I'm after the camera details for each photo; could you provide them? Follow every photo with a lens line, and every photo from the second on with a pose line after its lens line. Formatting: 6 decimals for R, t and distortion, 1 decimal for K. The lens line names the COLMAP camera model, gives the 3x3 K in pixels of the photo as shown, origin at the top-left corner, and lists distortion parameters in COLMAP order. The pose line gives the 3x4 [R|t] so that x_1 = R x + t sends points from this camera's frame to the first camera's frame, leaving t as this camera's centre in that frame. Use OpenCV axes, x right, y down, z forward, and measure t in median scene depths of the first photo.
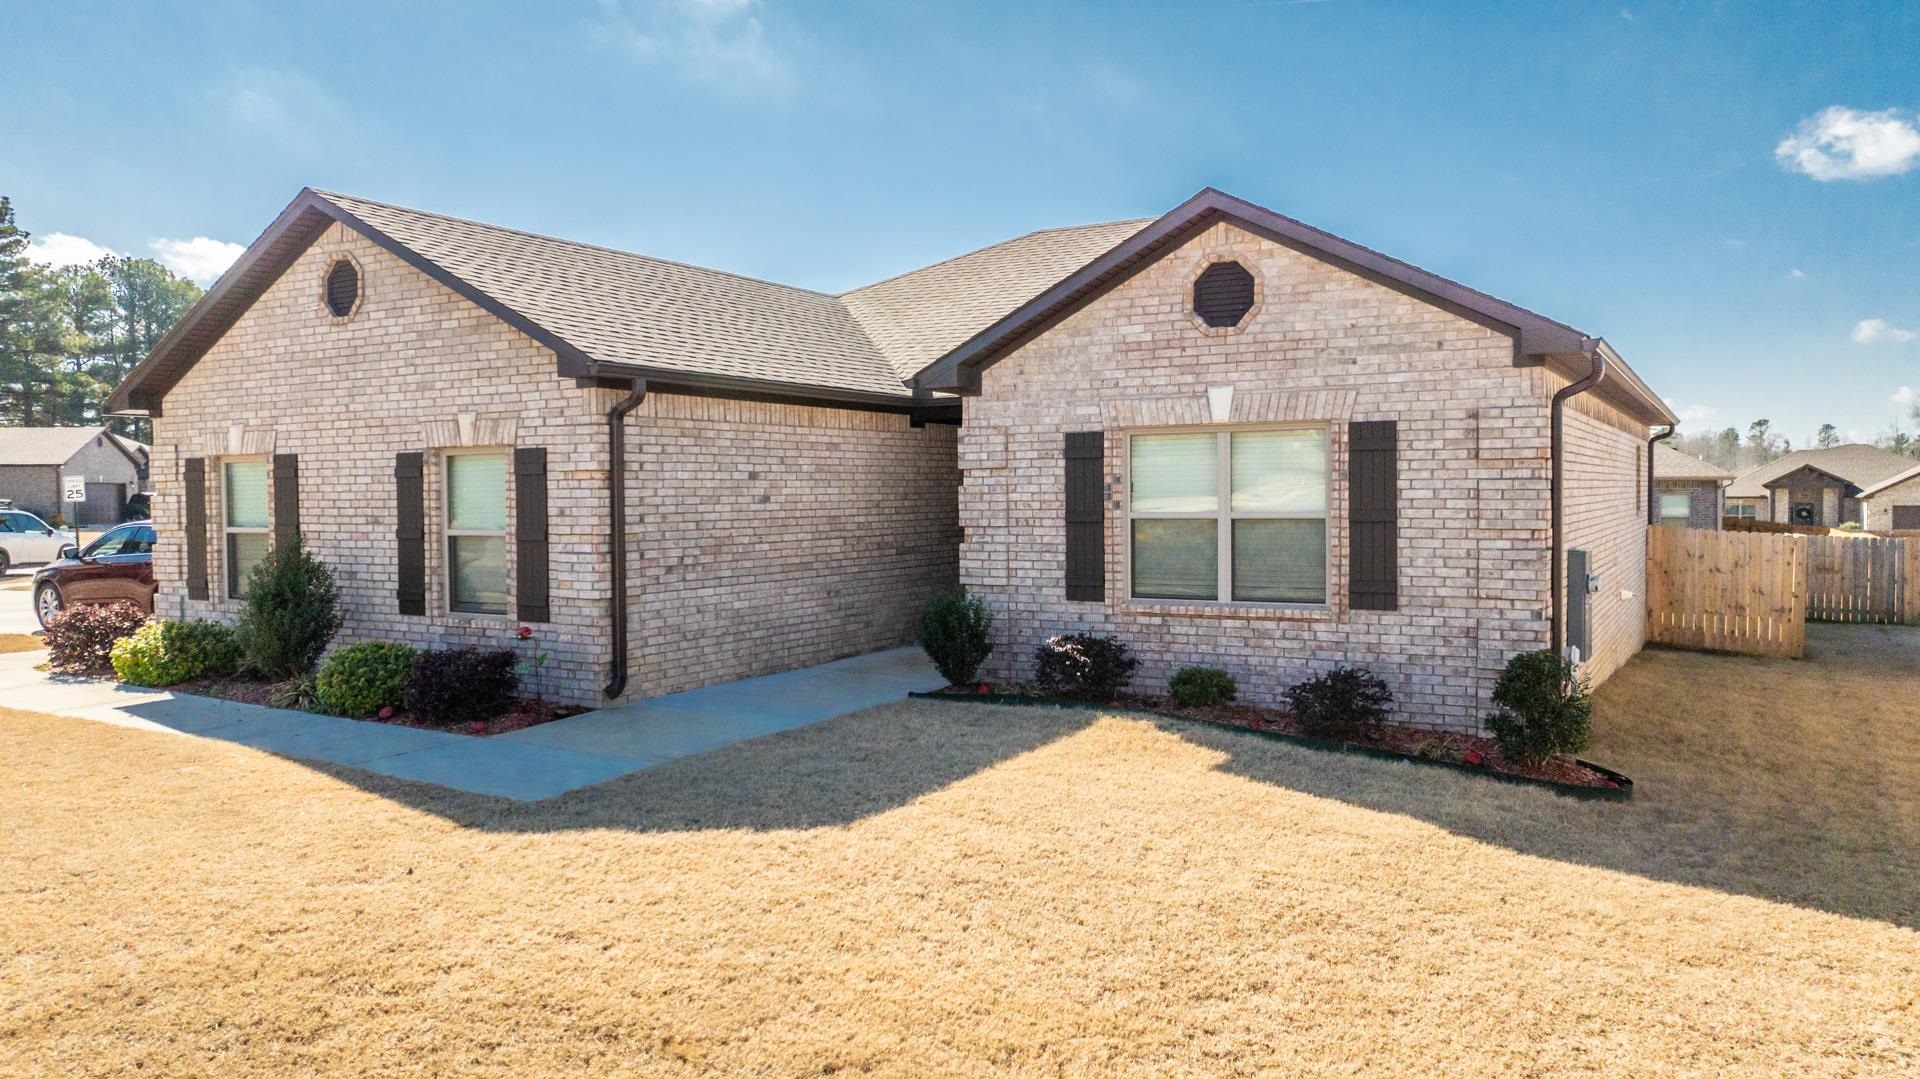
lens RADIAL K [[1347.7, 0, 960.0], [0, 1347.7, 539.5], [0, 0, 1]] dist [-0.028002, 0.005993]
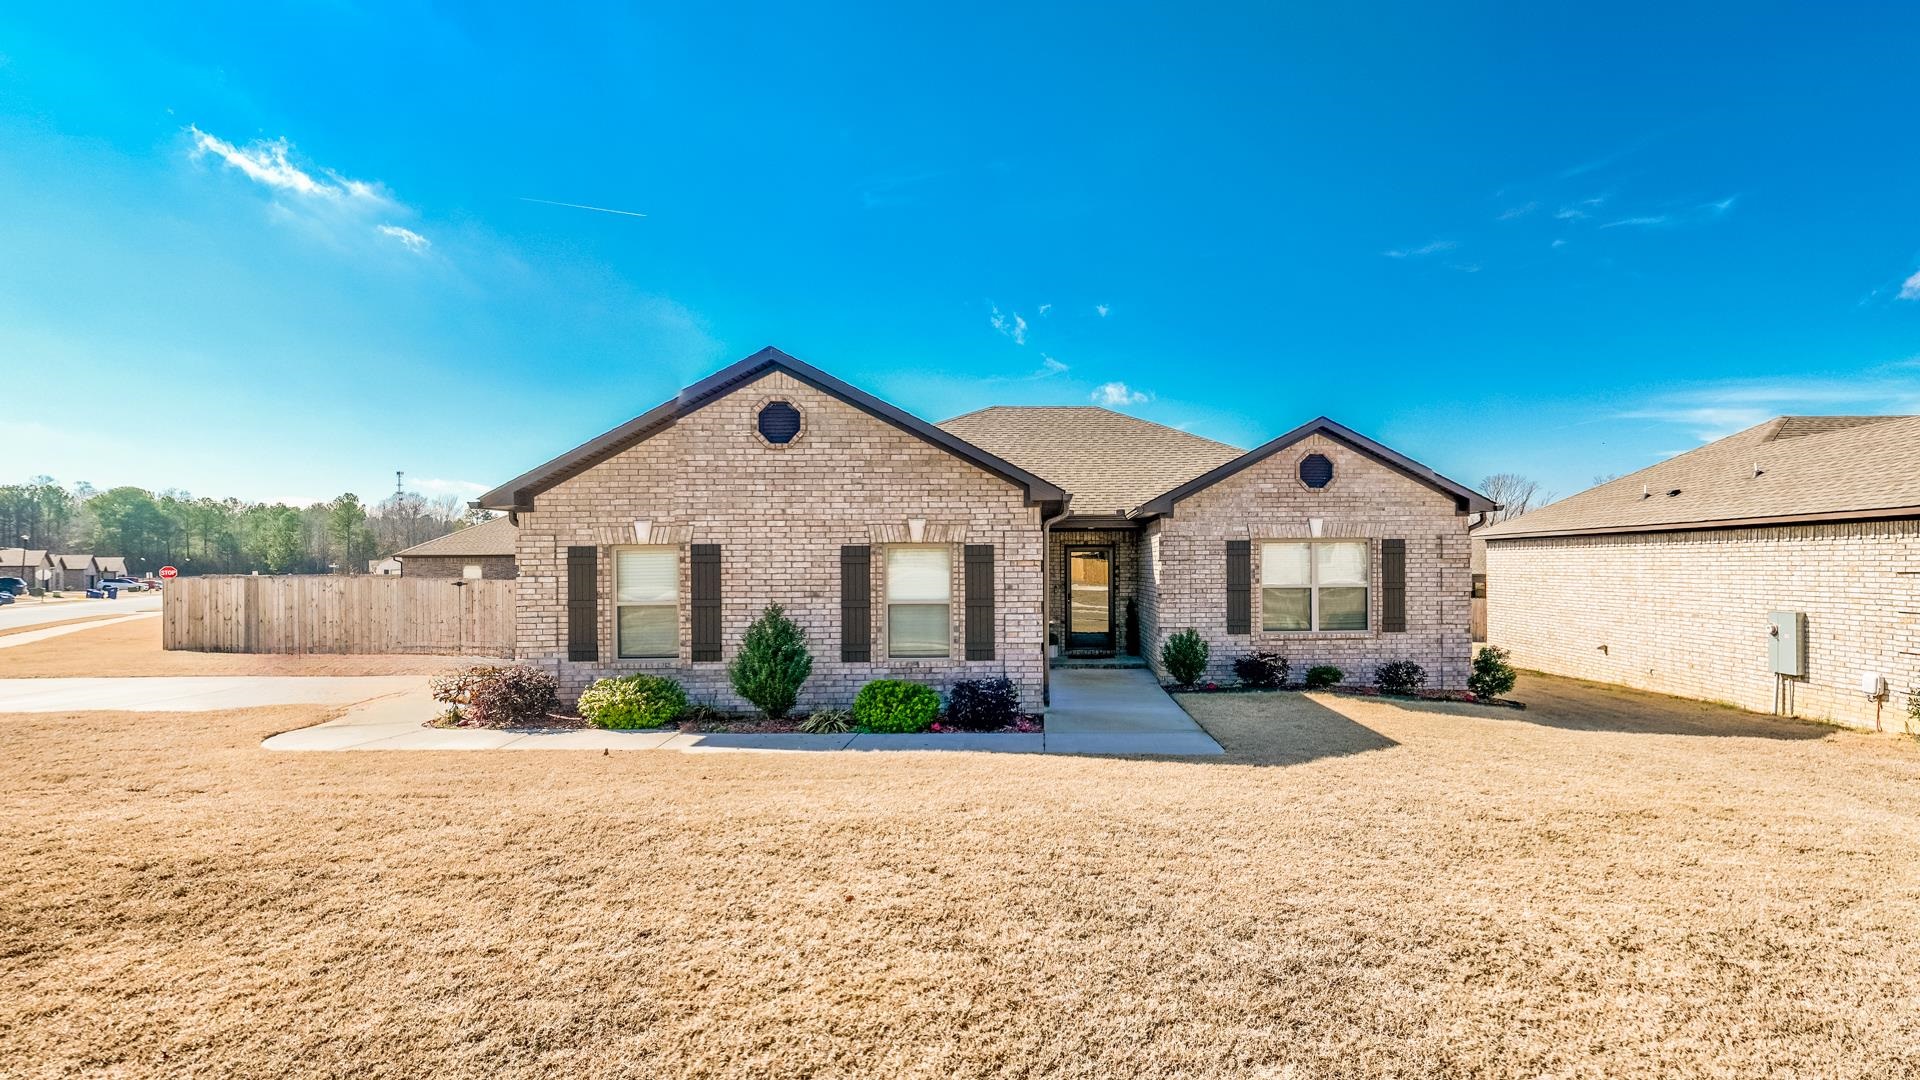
lens RADIAL K [[937.5, 0, 1073.3], [0, 937.5, 571.4], [0, 0, 1]] dist [-0.004858, -0.000575]
pose [[0.845310, 0.000566, 0.534276, -0.799008], [0.018126, 0.999393, -0.029737, -0.005250], [-0.533969, 0.034821, 0.844787, 0.058039]]
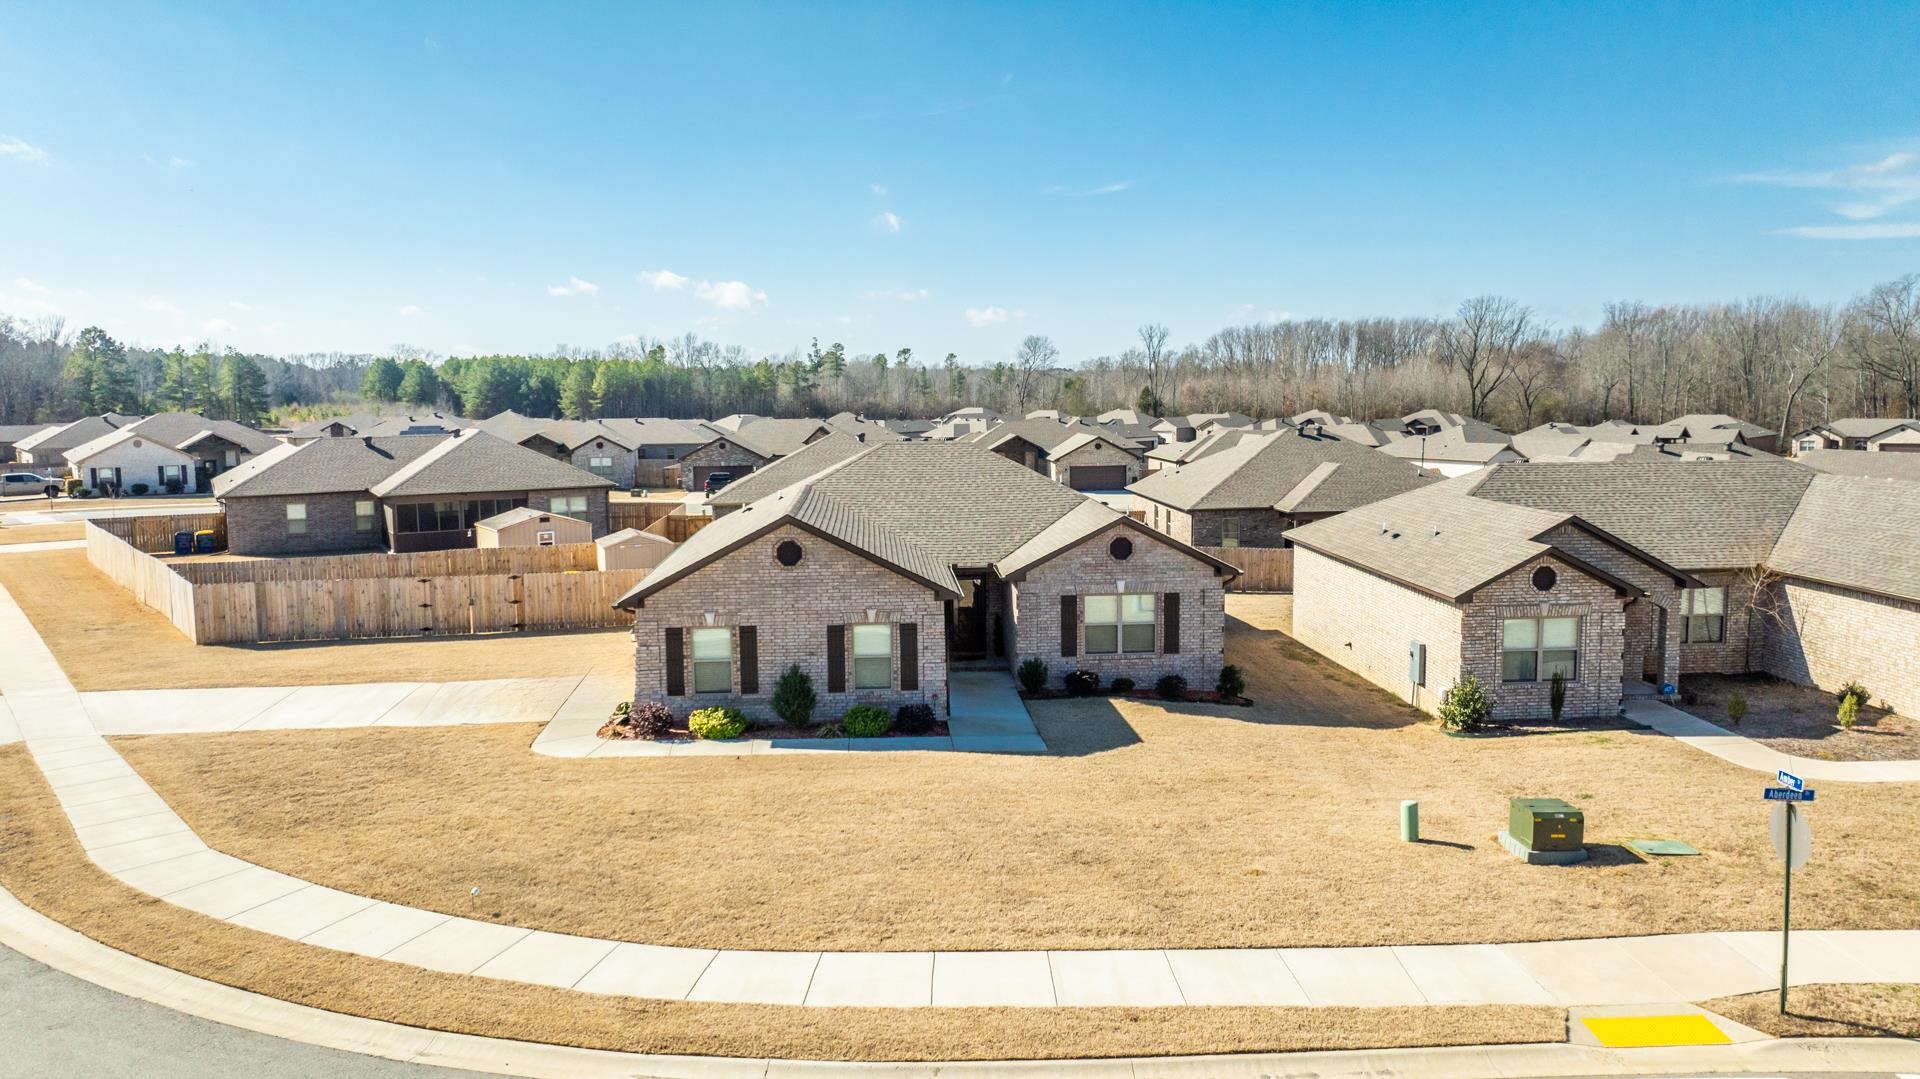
lens RADIAL K [[1344.6, 0, 960.0], [0, 1344.6, 539.5], [0, 0, 1]] dist [-0.024223, 0.002662]
pose [[0.826153, -0.063626, 0.559842, -1.670900], [0.024006, 0.996676, 0.077847, -0.426480], [-0.562934, -0.050874, 0.824934, -1.160062]]
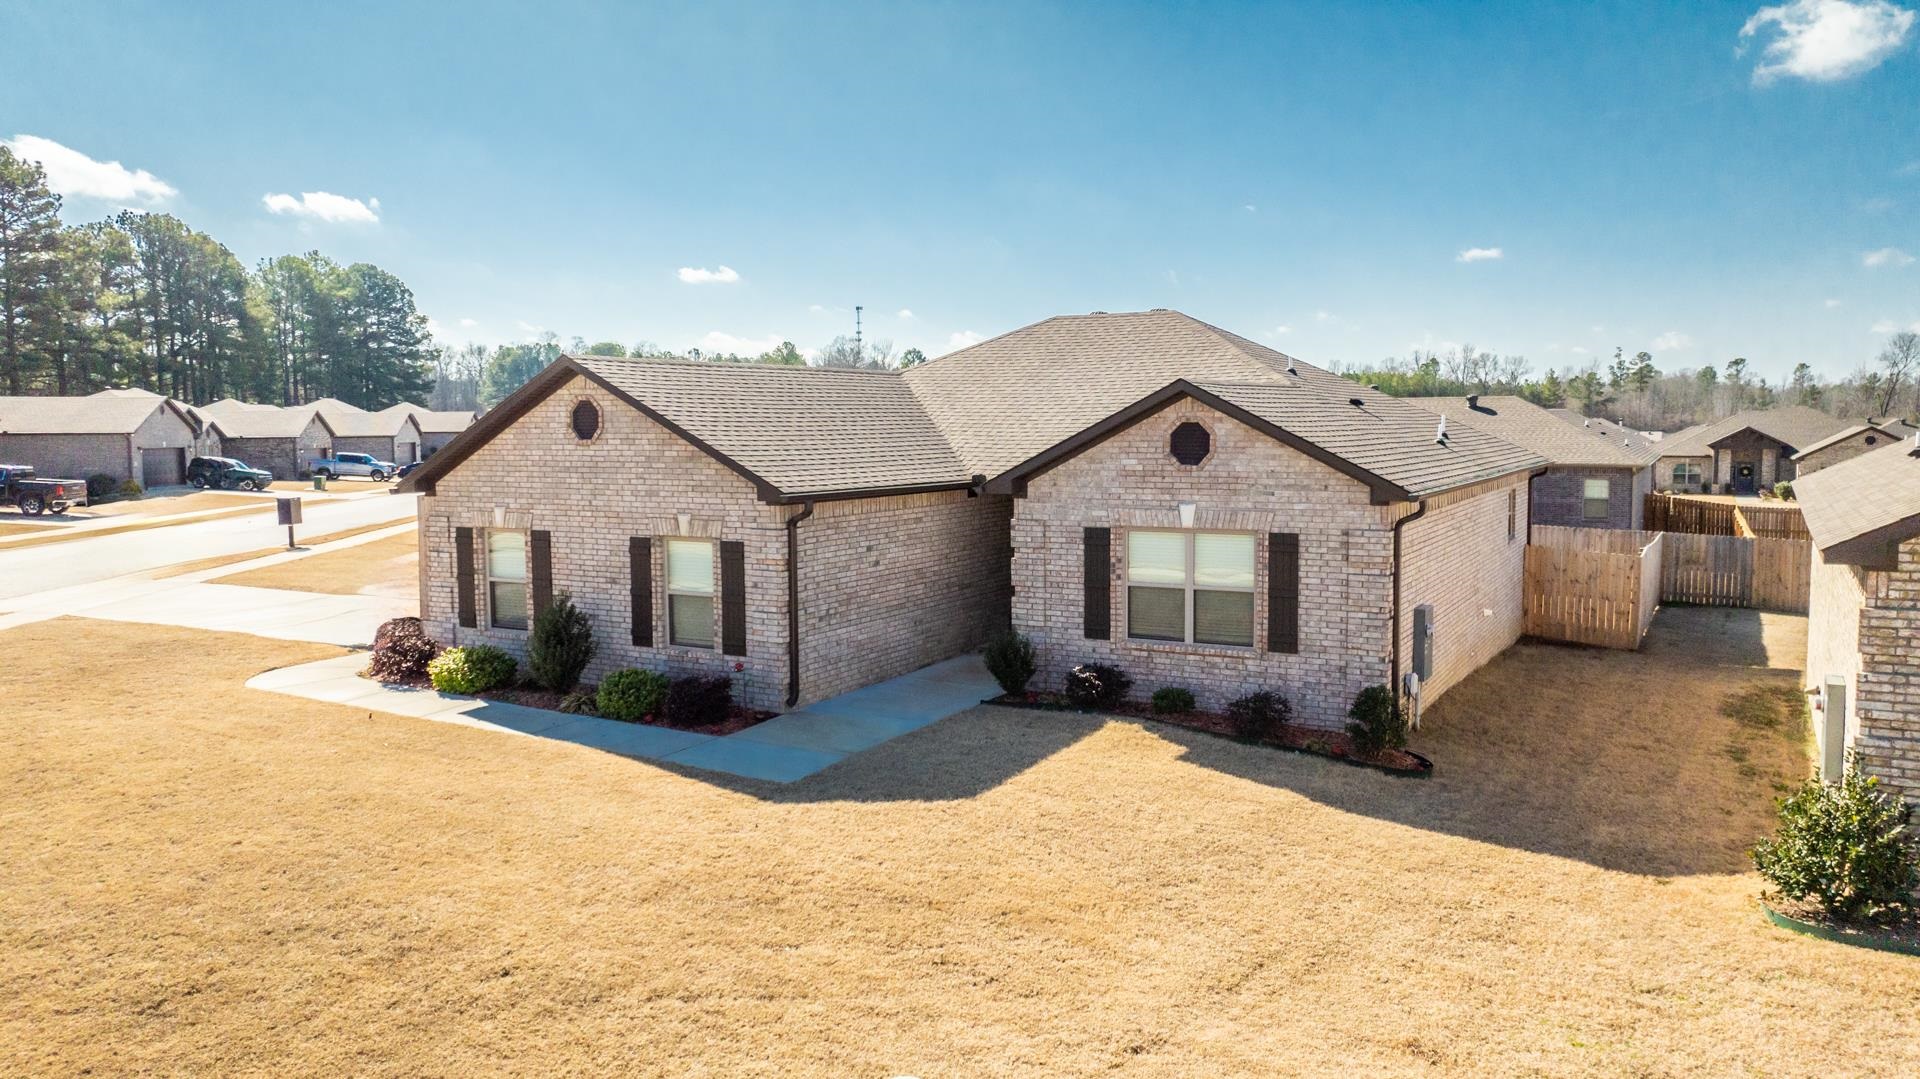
lens RADIAL K [[1344.6, 0, 960.0], [0, 1344.6, 539.5], [0, 0, 1]] dist [-0.024223, 0.002662]
pose [[0.999948, -0.000049, 0.010236, -0.079304], [-0.000475, 0.998691, 0.051152, -0.148927], [-0.010225, -0.051154, 0.998638, -0.516463]]
